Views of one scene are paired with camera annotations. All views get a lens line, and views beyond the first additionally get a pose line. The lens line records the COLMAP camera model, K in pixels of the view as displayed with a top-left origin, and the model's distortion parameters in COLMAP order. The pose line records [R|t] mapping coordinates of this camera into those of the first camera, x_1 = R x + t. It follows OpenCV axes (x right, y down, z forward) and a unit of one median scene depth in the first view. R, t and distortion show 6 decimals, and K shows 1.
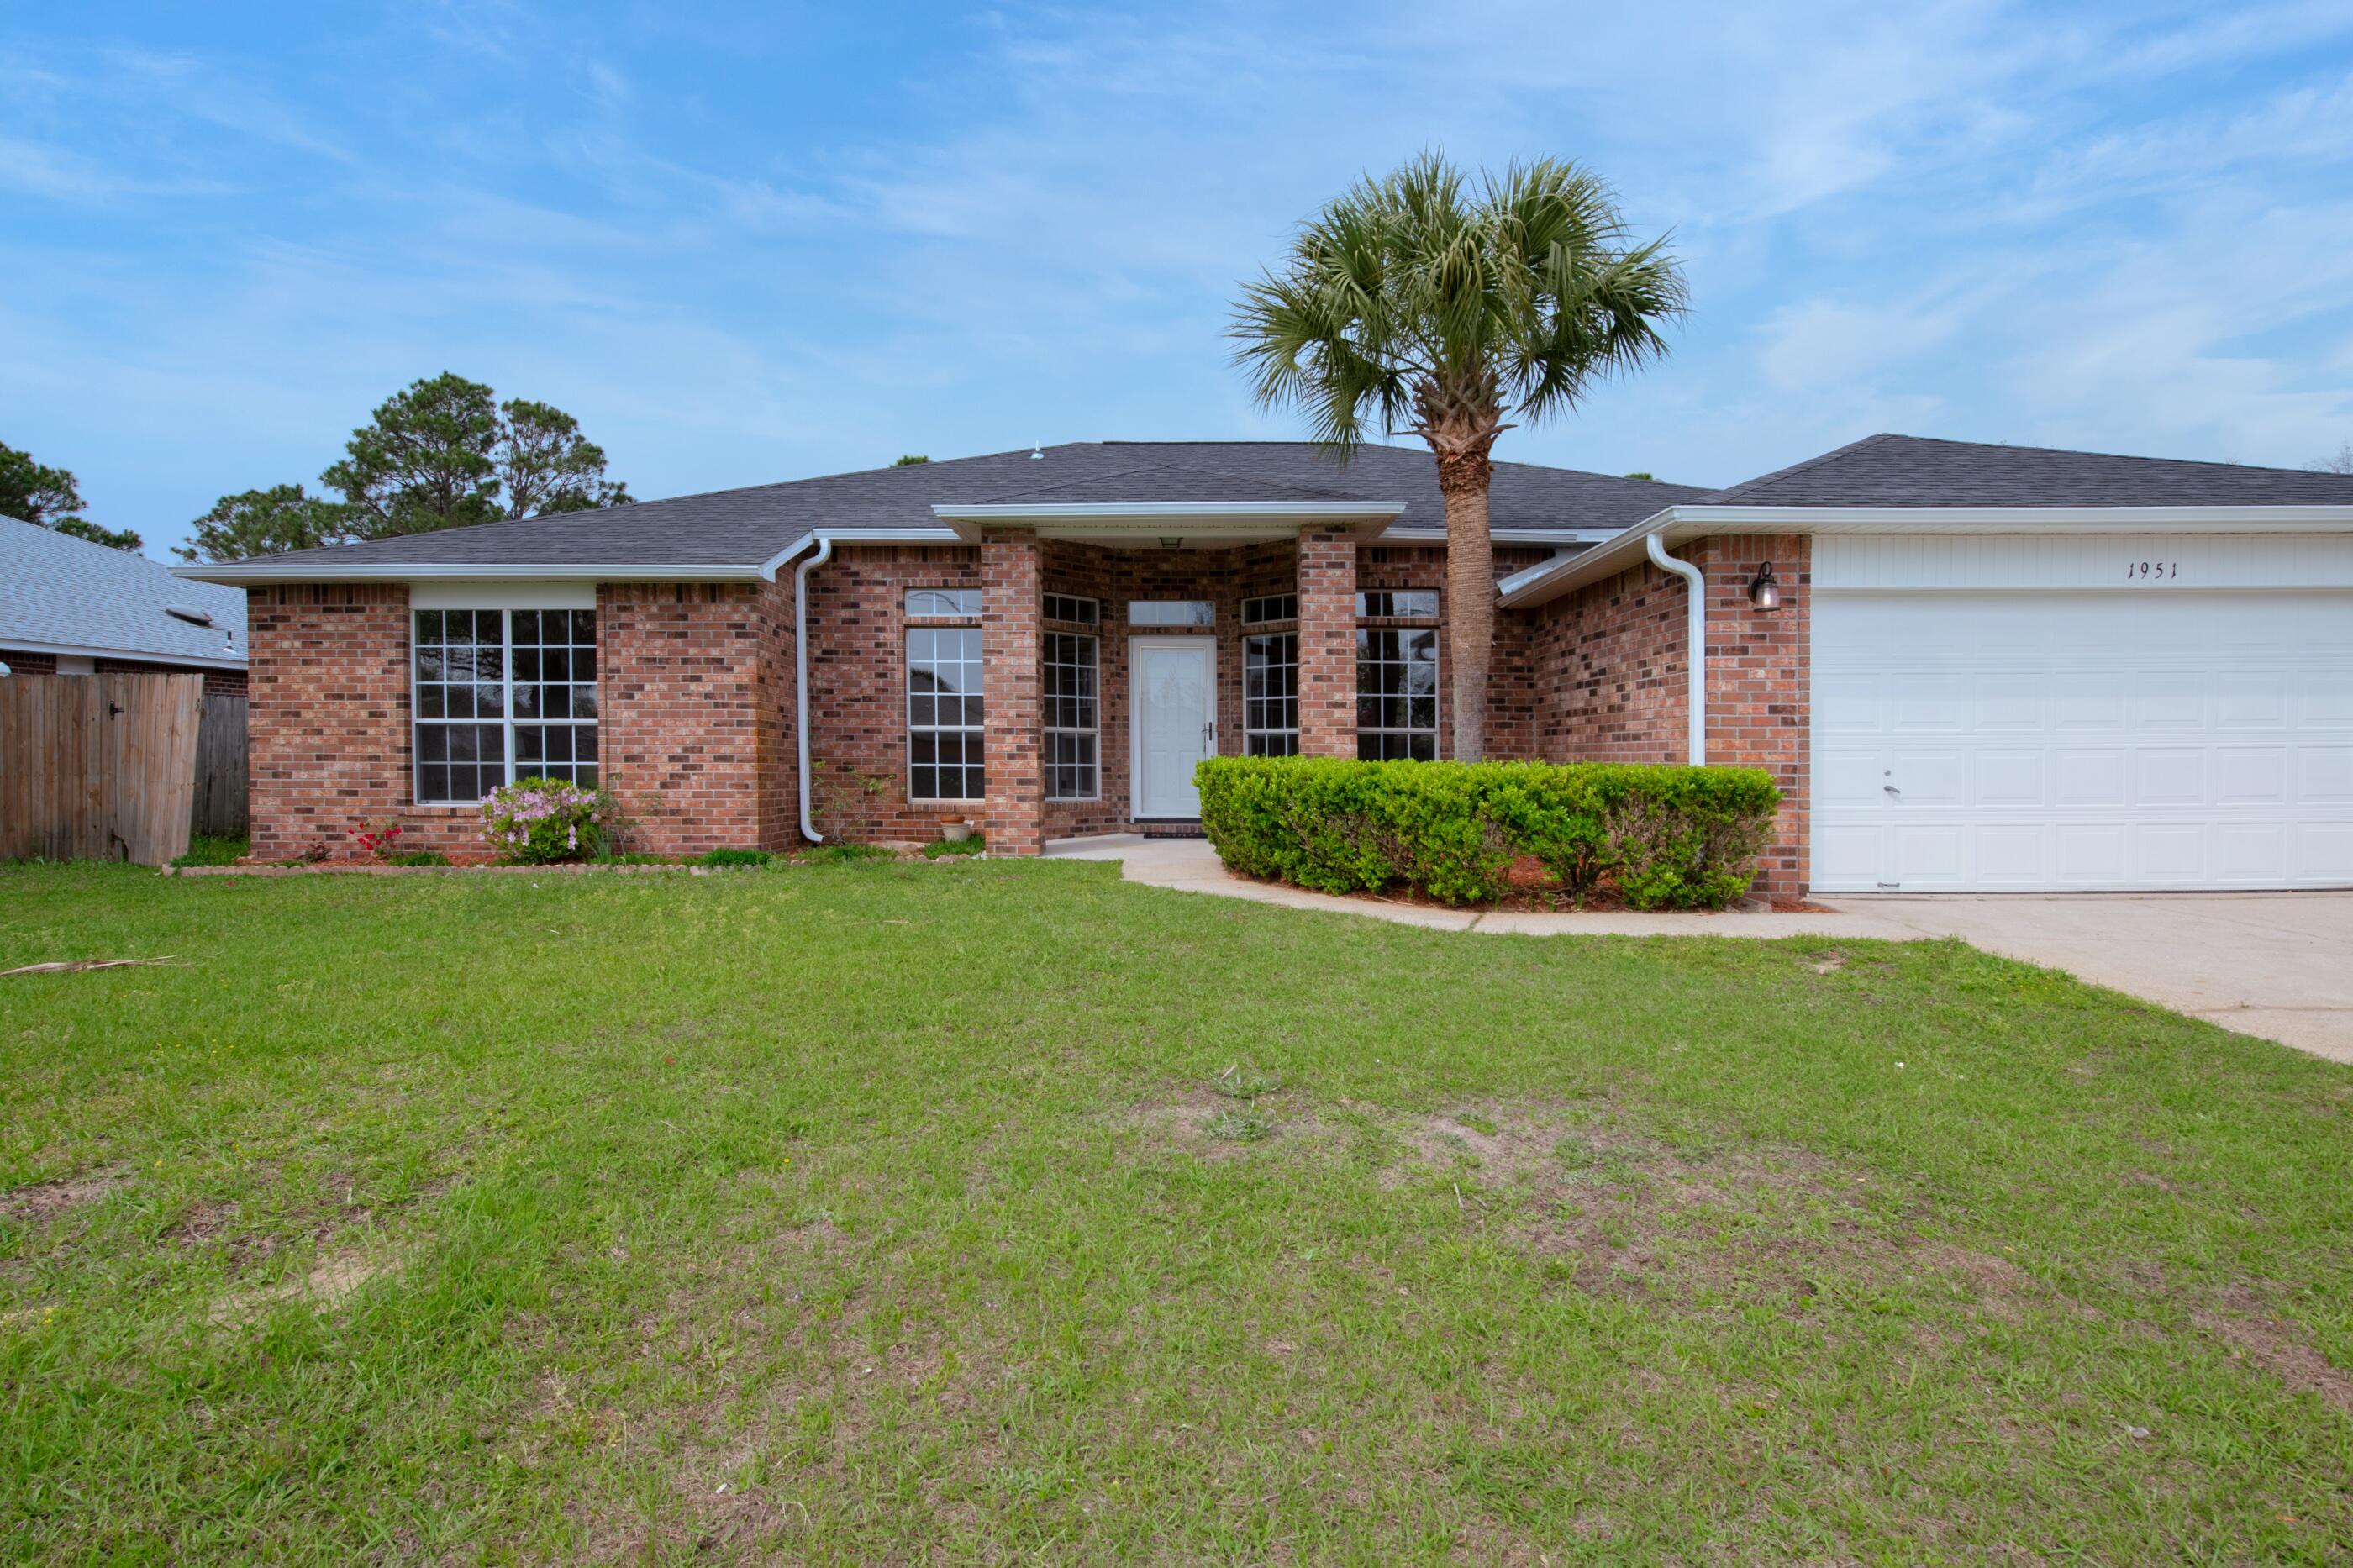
lens RADIAL K [[1113.9, 0, 1152.7], [0, 1113.9, 801.8], [0, 0, 1]] dist [-0.002625, -0.001858]
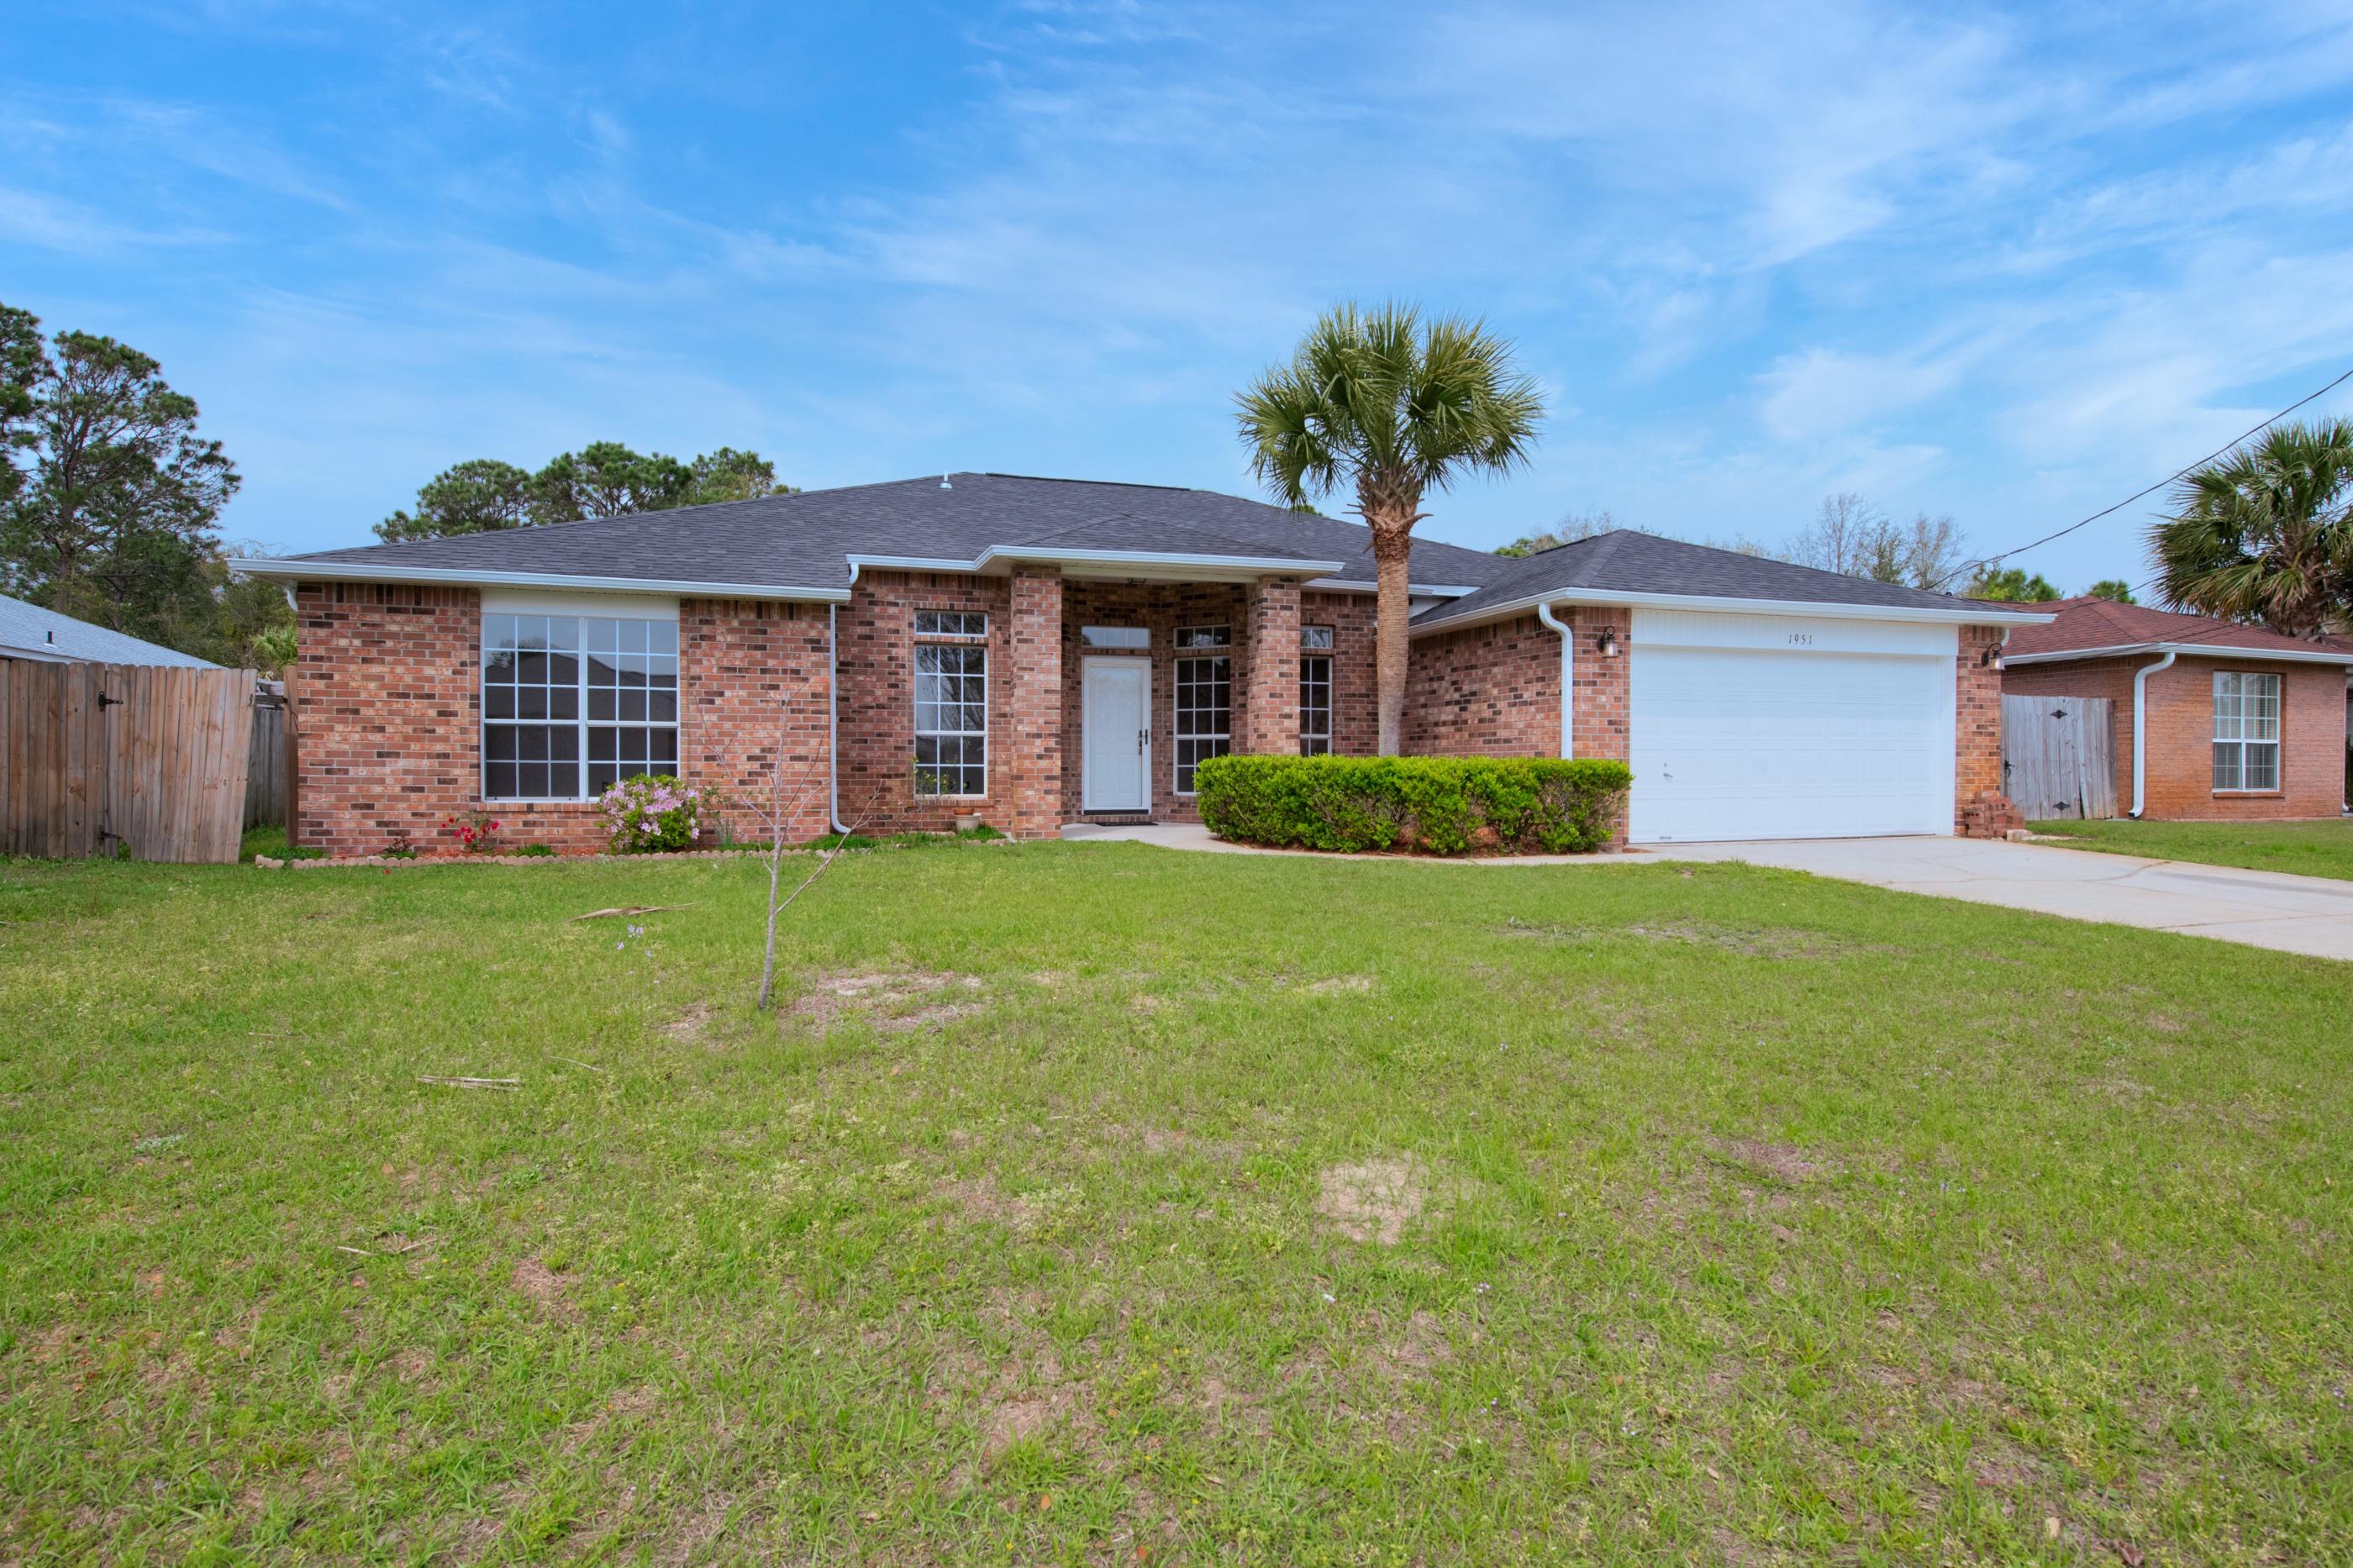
lens RADIAL K [[1215.7, 0, 1176.3], [0, 1215.7, 792.5], [0, 0, 1]] dist [0.014282, -0.002048]
pose [[0.947382, -0.006933, 0.320030, -0.418872], [0.015777, 0.999562, -0.025049, 0.033802], [-0.319716, 0.028780, 0.947076, -0.288231]]
